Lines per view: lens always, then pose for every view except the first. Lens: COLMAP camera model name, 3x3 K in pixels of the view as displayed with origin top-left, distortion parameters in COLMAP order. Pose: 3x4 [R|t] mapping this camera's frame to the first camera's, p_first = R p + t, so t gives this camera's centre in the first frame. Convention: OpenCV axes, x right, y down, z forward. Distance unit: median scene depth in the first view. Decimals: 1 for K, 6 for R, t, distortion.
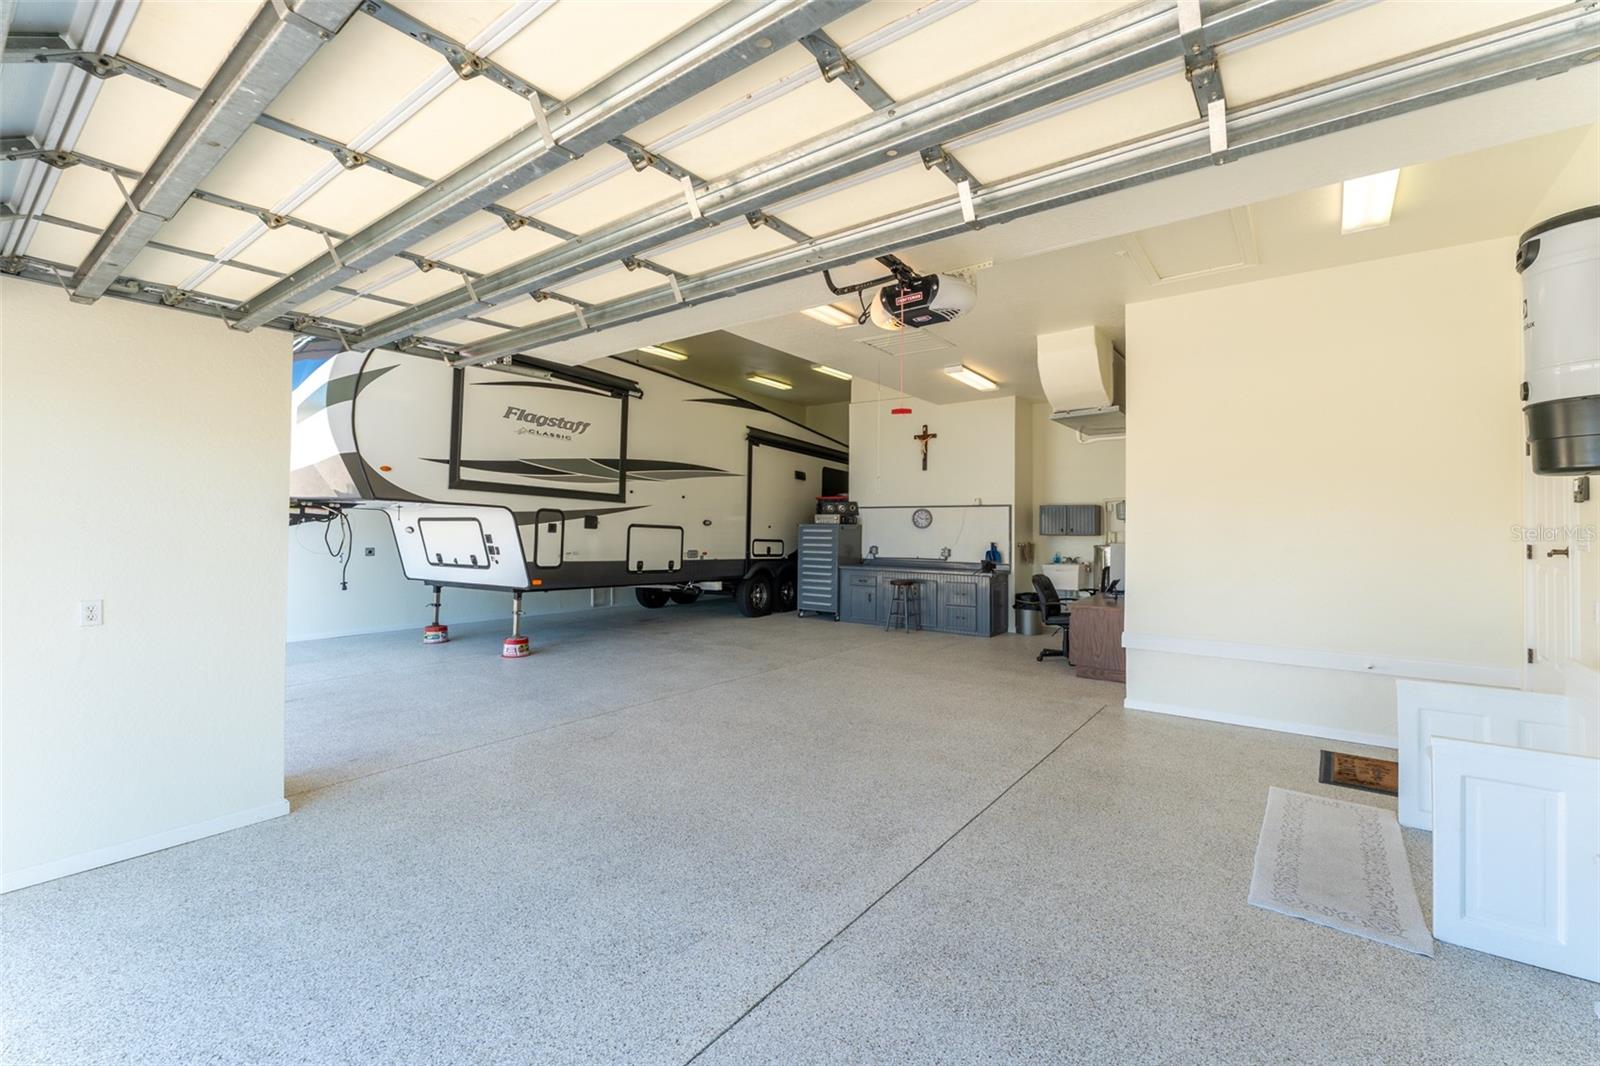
lens RADIAL K [[649.1, 0, 791.7], [0, 649.1, 533.7], [0, 0, 1]] dist [-0.025782, 0.000311]
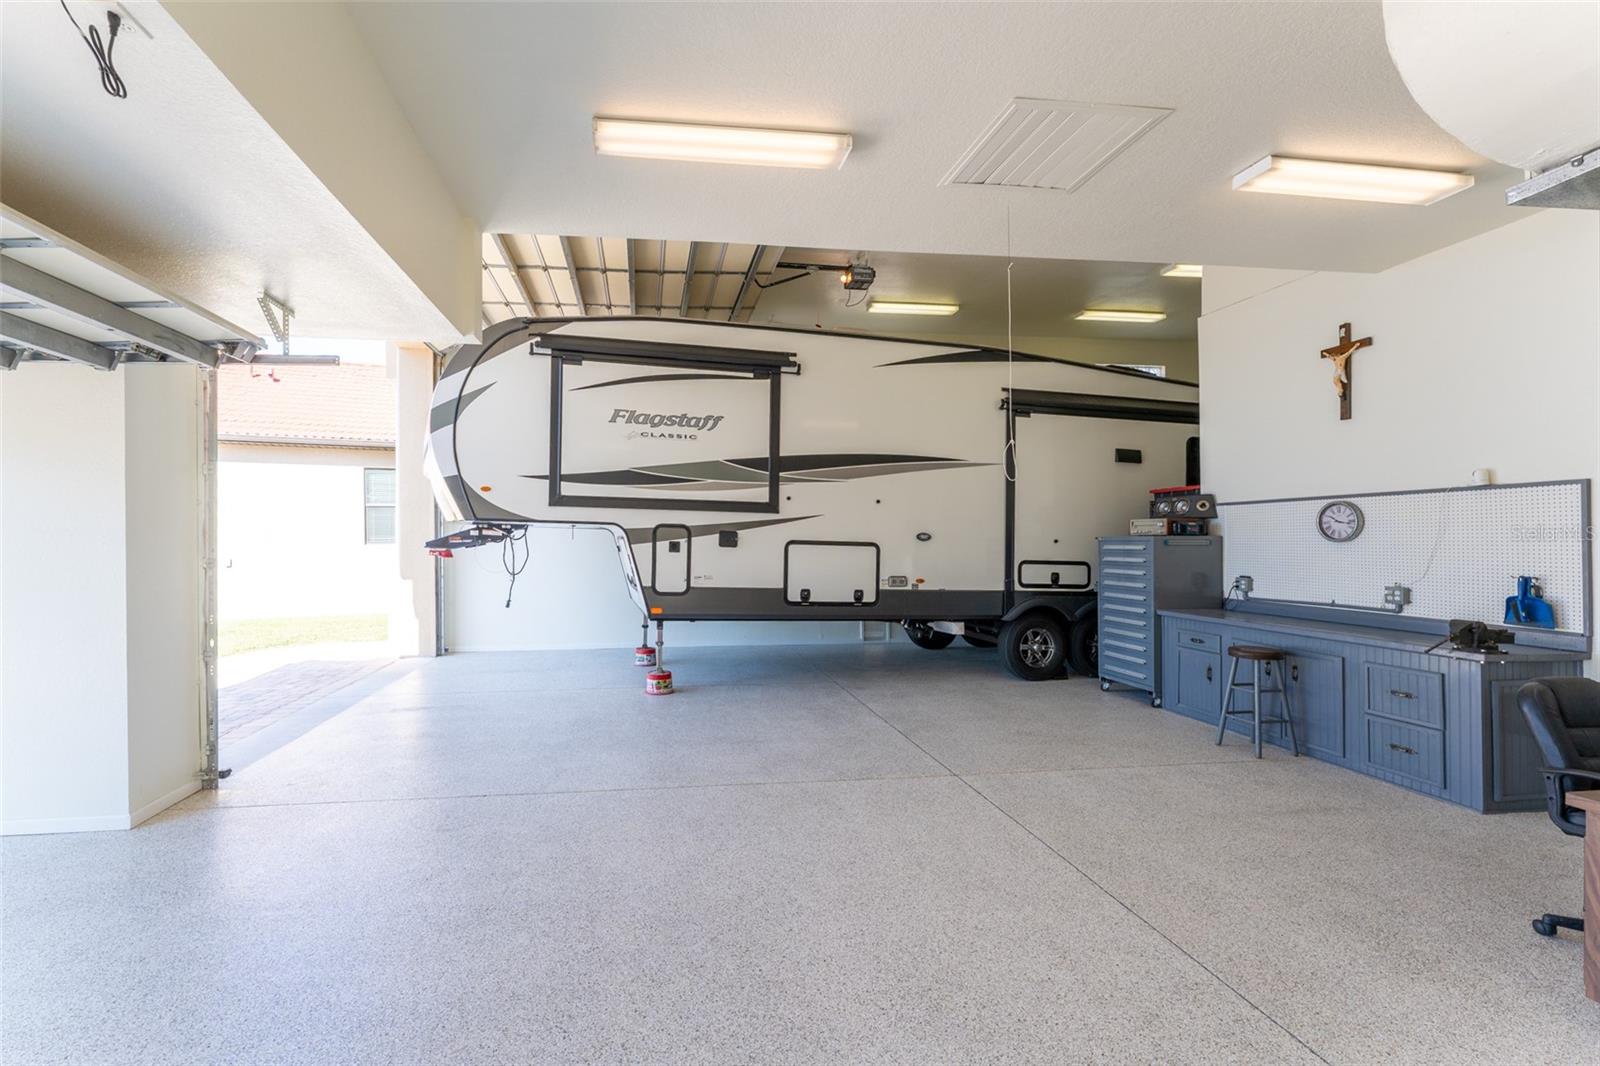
lens RADIAL K [[689.2, 0, 798.7], [0, 689.2, 547.7], [0, 0, 1]] dist [-0.002127, -0.000103]
pose [[0.700950, -0.002161, -0.713207, 0.343911], [0.003160, 0.999995, 0.000076, -0.006409], [0.713203, -0.002307, 0.700954, 0.440038]]
